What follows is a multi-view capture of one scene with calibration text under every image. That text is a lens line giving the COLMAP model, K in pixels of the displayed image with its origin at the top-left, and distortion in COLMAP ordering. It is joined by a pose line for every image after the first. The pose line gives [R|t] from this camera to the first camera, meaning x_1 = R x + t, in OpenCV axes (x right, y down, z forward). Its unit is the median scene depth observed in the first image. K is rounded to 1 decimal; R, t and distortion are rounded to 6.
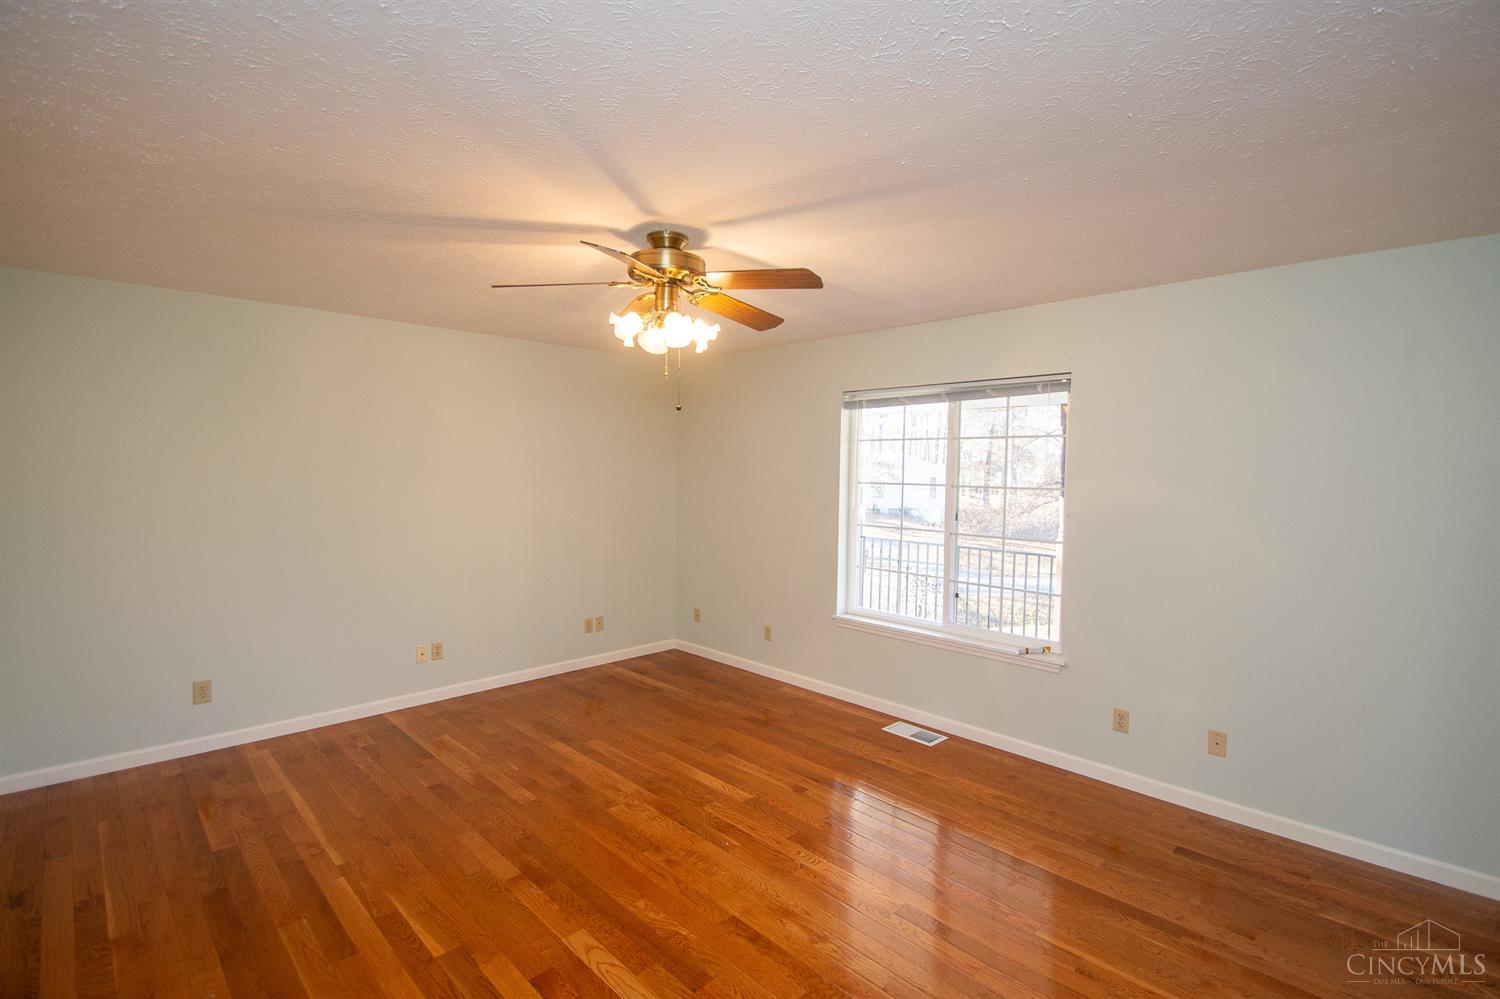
lens RADIAL K [[678.4, 0, 763.8], [0, 678.4, 499.6], [0, 0, 1]] dist [0.016921, -0.023570]
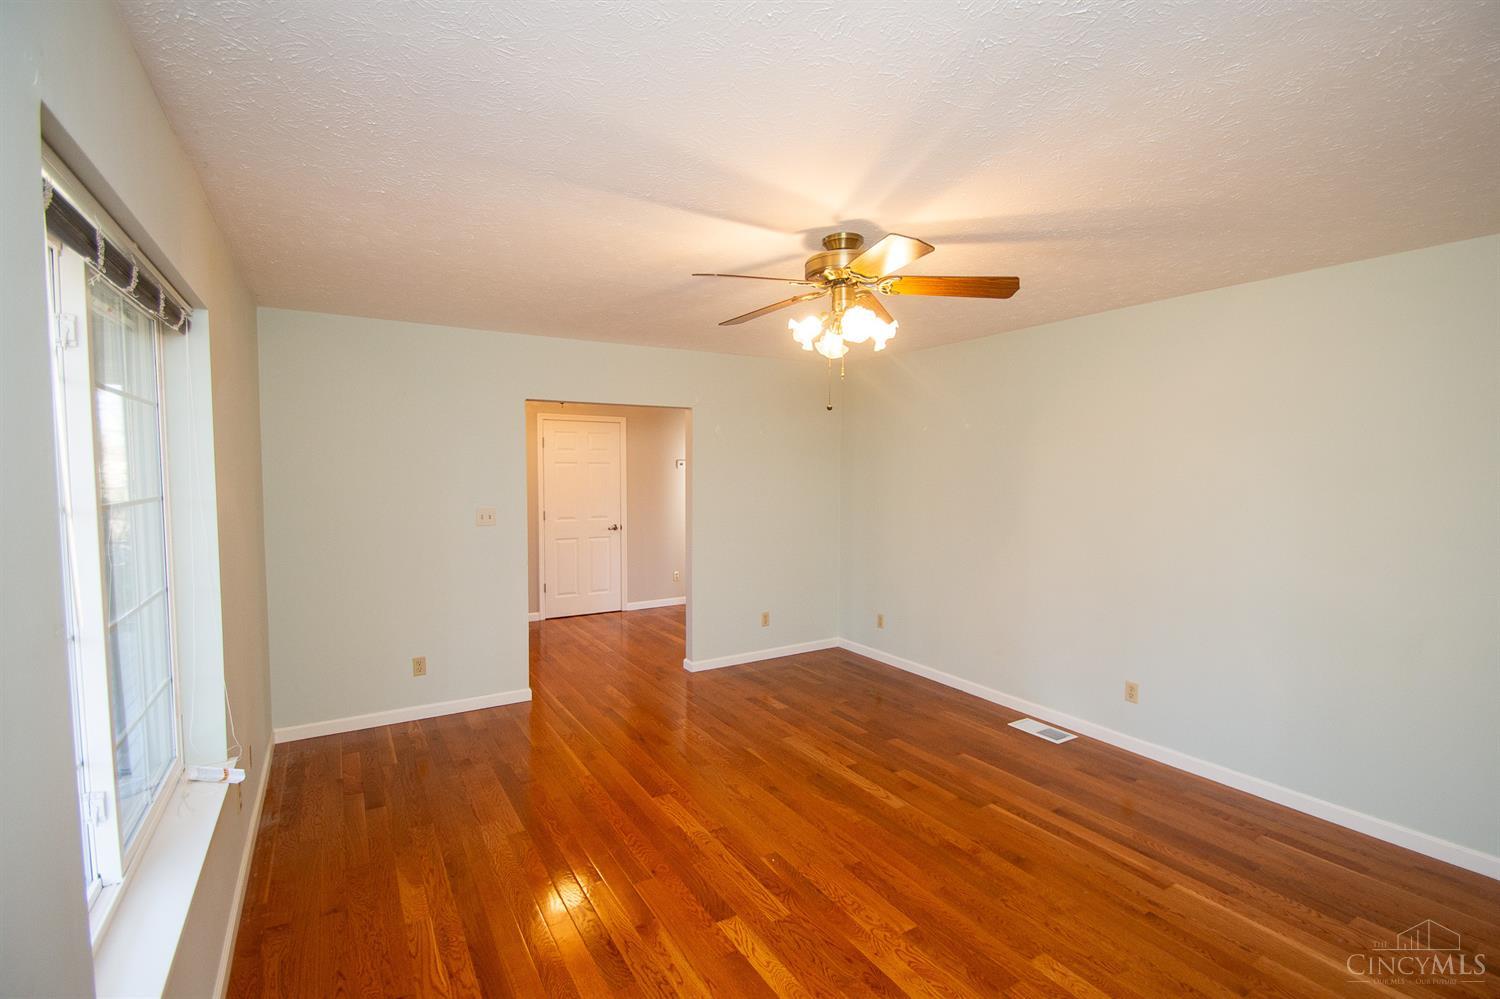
lens RADIAL K [[678.4, 0, 763.8], [0, 678.4, 499.6], [0, 0, 1]] dist [0.016921, -0.023570]
pose [[-0.973006, -0.024720, 0.229451, -0.262505], [-0.001909, 0.995075, 0.099110, -0.097540], [-0.230771, 0.095997, -0.968261, 1.992250]]
